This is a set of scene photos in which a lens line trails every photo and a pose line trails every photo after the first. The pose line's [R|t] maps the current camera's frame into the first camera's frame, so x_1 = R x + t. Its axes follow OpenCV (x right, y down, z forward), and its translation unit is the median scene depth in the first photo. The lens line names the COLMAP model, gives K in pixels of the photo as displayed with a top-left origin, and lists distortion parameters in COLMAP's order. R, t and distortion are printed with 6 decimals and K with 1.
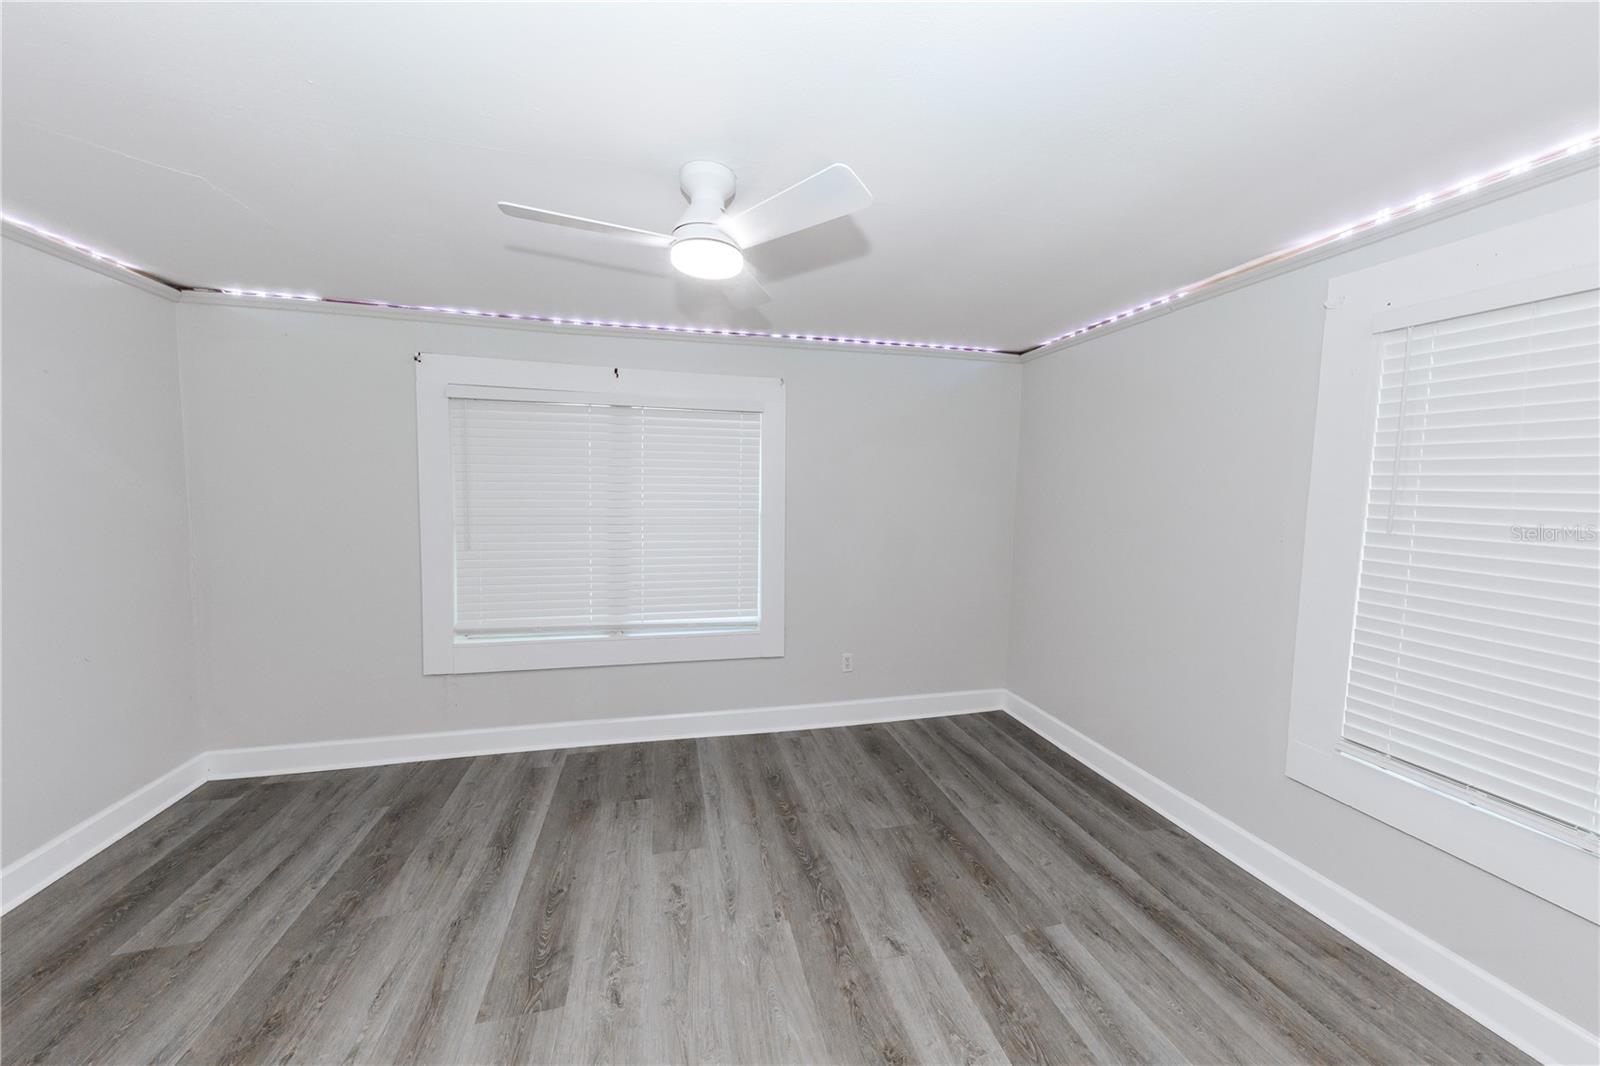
lens RADIAL K [[540.7, 0, 758.1], [0, 540.7, 520.9], [0, 0, 1]] dist [0.012187, -0.003719]
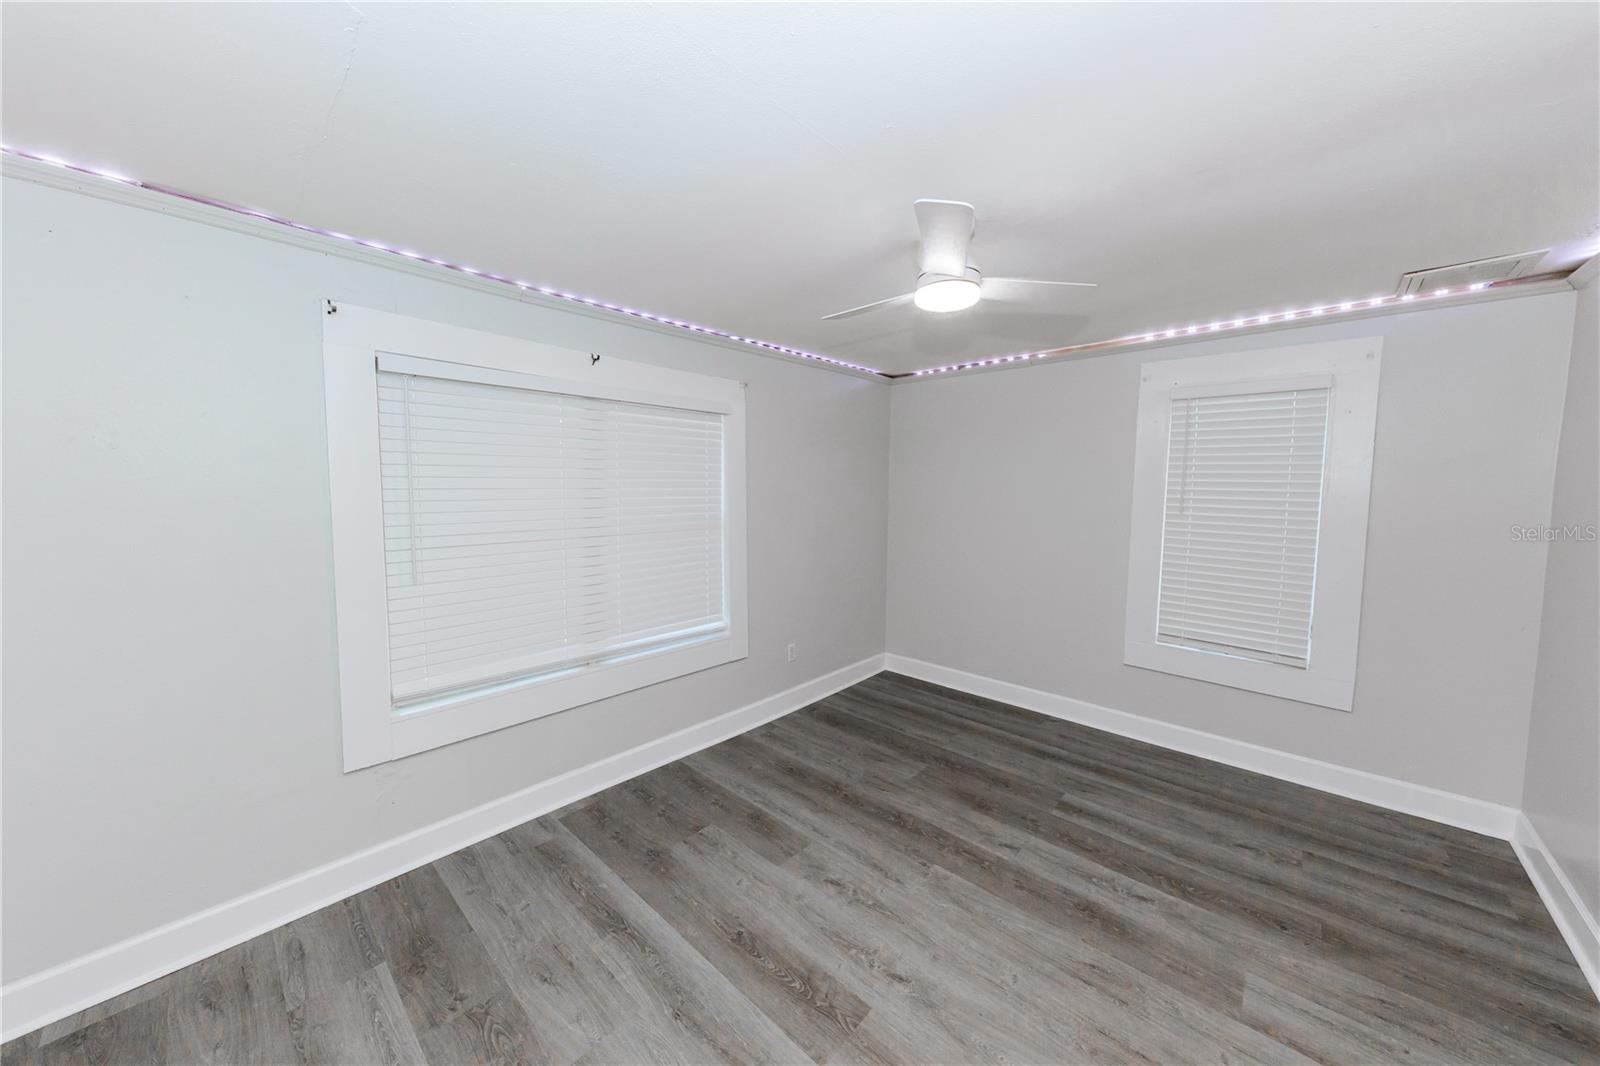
lens RADIAL K [[540.7, 0, 818.7], [0, 540.7, 523.1], [0, 0, 1]] dist [0.012187, -0.003719]
pose [[0.835910, -0.047380, 0.546817, -0.528406], [0.041228, 0.998873, 0.023523, -0.024821], [-0.547316, 0.002881, 0.836921, 0.108329]]
